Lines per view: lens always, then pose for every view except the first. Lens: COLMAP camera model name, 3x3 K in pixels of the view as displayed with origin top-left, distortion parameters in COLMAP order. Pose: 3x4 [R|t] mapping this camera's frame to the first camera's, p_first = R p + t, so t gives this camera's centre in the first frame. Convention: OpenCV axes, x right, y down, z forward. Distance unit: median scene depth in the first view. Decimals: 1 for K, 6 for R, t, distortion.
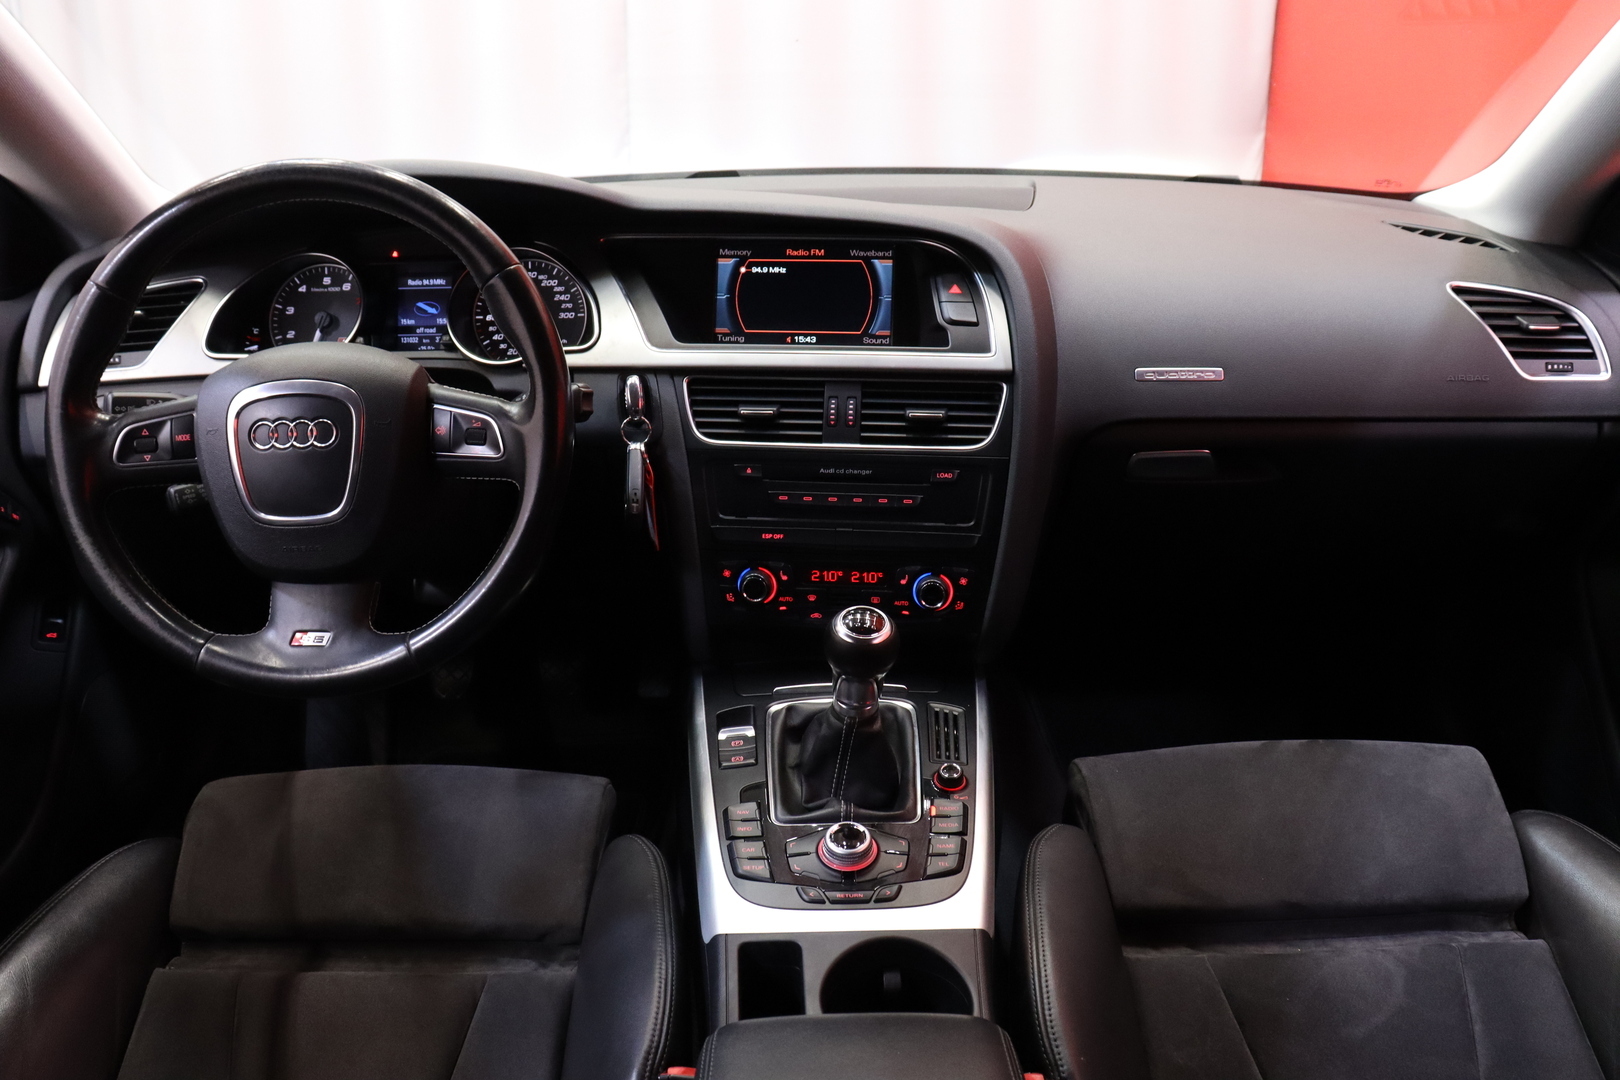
lens RADIAL K [[1298.8, 0, 813.9], [0, 1298.8, 536.5], [0, 0, 1]] dist [-0.164806, 0.069597]
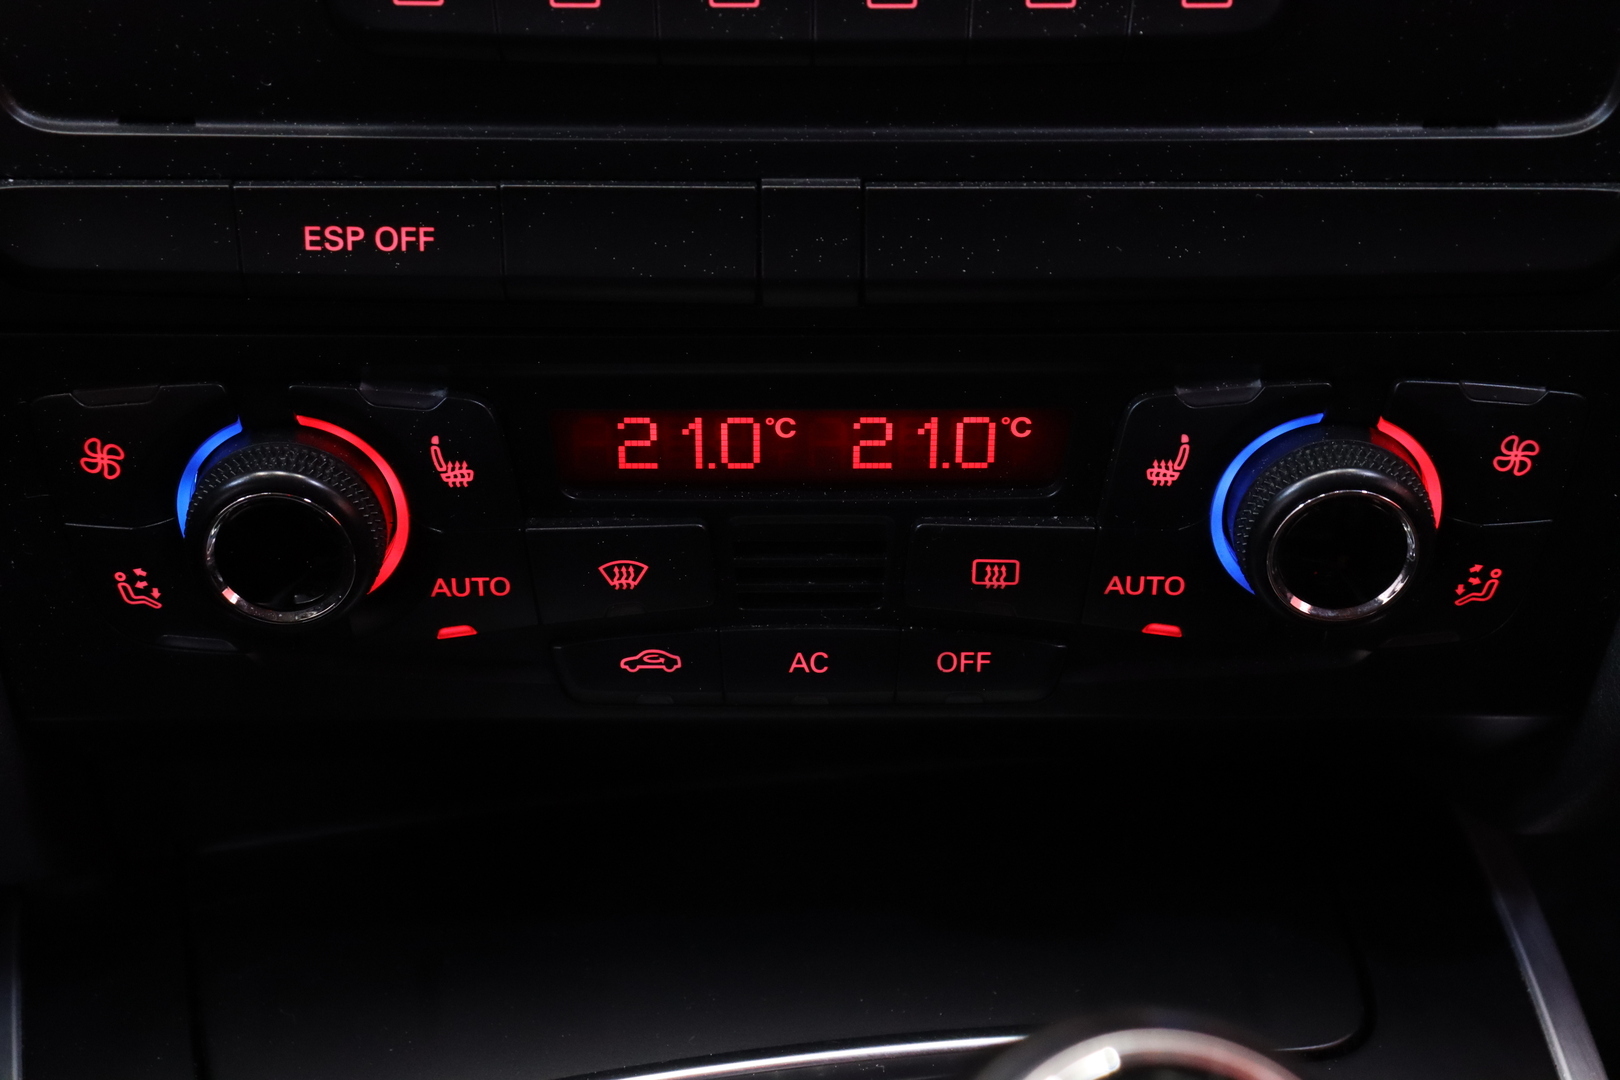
lens RADIAL K [[2896.7, 0, 806.6], [0, 2896.7, 544.6], [0, 0, 1]] dist [0.141003, 0.000000]
pose [[0.989639, -0.068340, 0.126274, -0.025859], [0.029730, 0.957936, 0.285437, -0.065545], [-0.140469, -0.278725, 0.950043, 0.631860]]
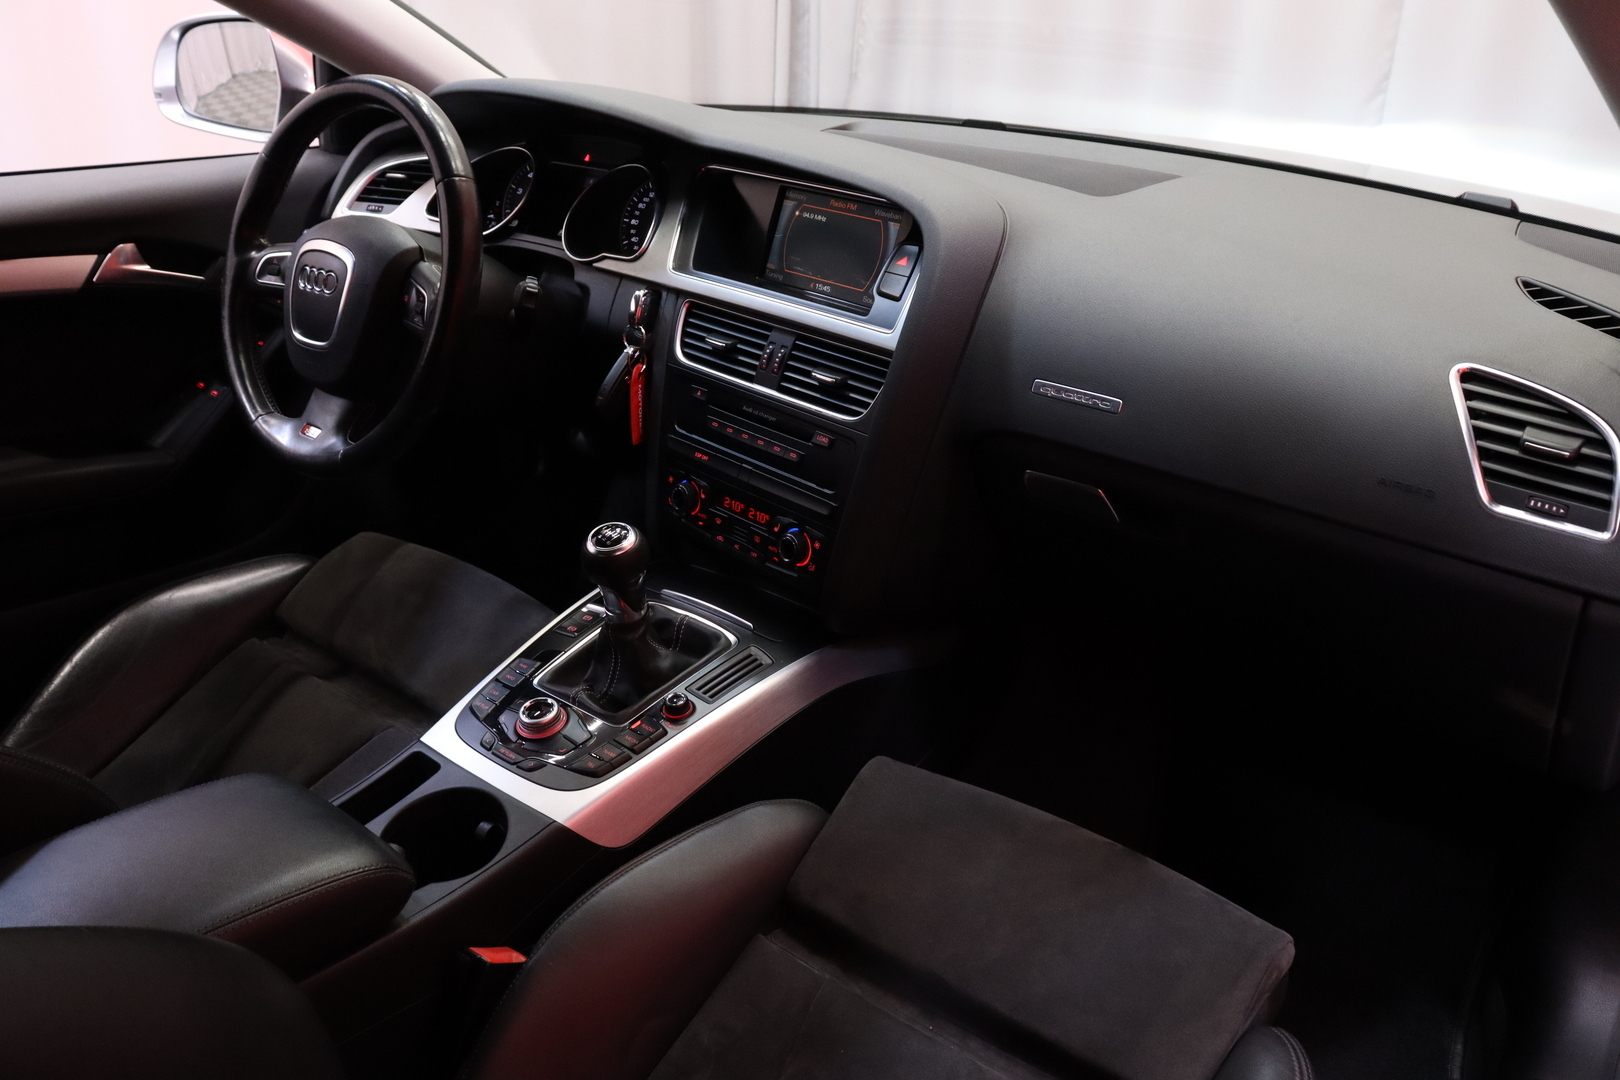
lens RADIAL K [[1298.8, 0, 800.1], [0, 1298.8, 547.7], [0, 0, 1]] dist [-0.164806, 0.069597]
pose [[0.775049, 0.291160, -0.560825, 0.663808], [-0.248534, 0.956450, 0.153085, -0.114067], [0.580973, 0.020736, 0.813659, 0.159837]]
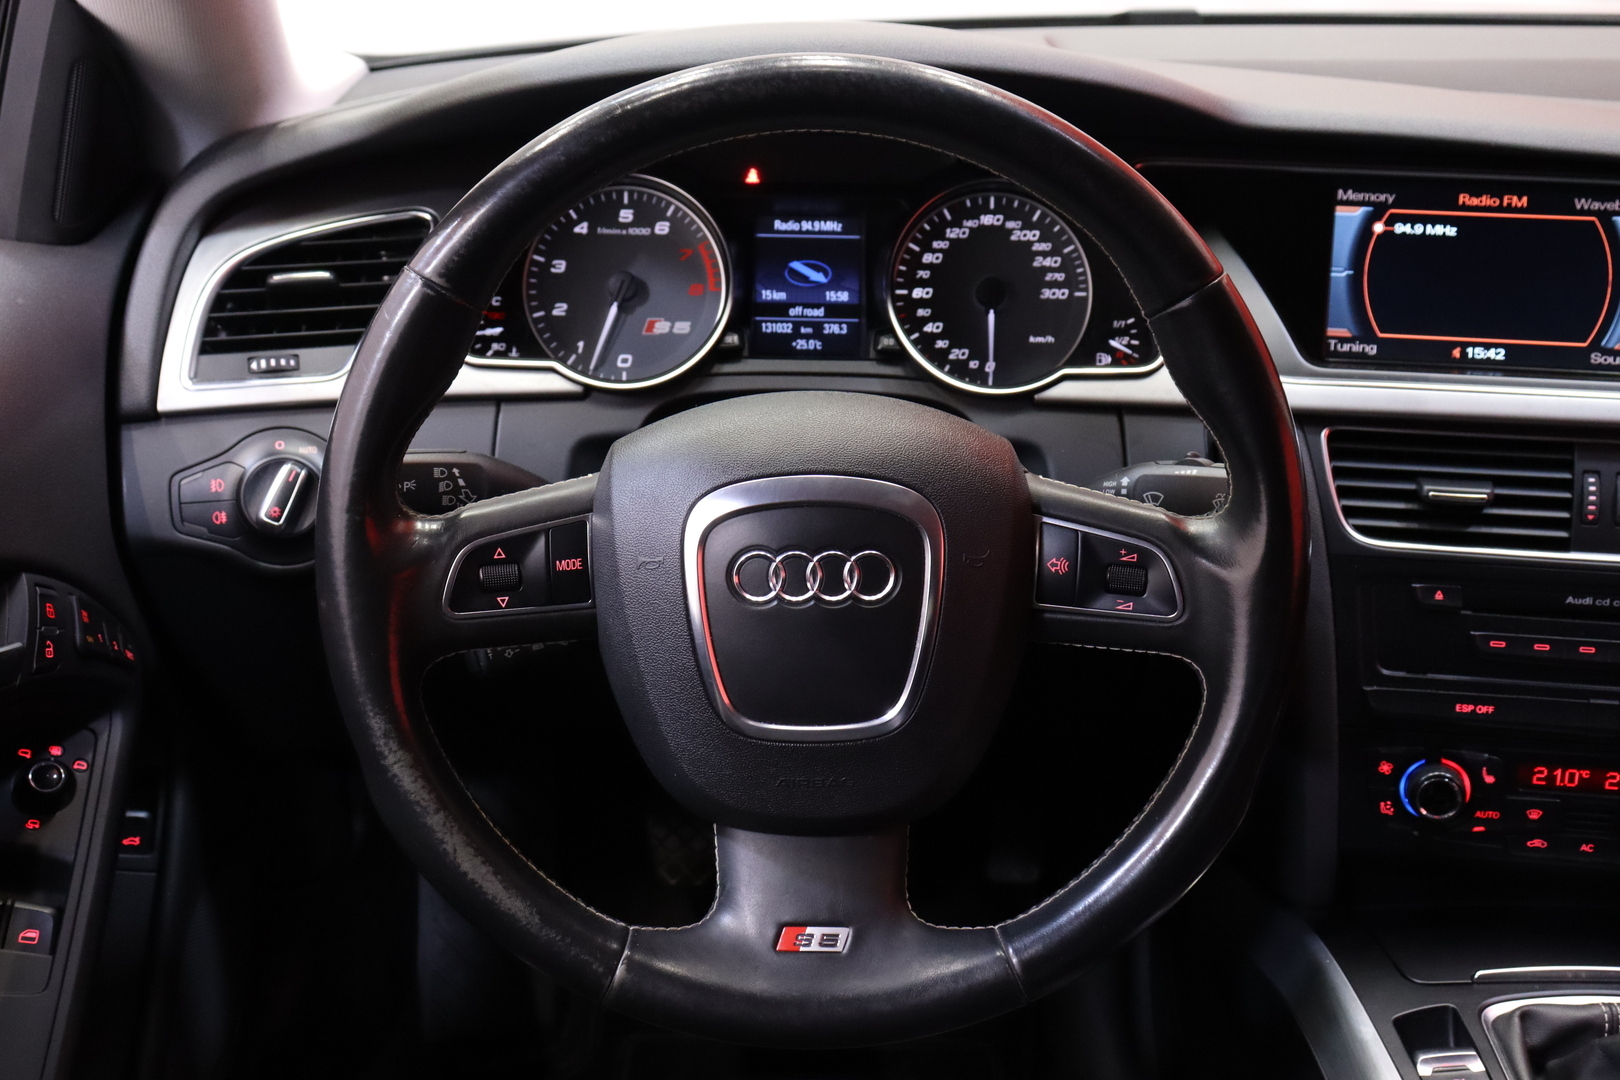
lens RADIAL K [[1960.6, 0, 807.8], [0, 1960.6, 534.2], [0, 0, 1]] dist [-0.010337, 0.000000]
pose [[0.999693, 0.023424, -0.008072, -0.322612], [-0.023130, 0.999127, 0.034797, -0.101179], [0.008880, -0.034600, 0.999362, 0.124775]]
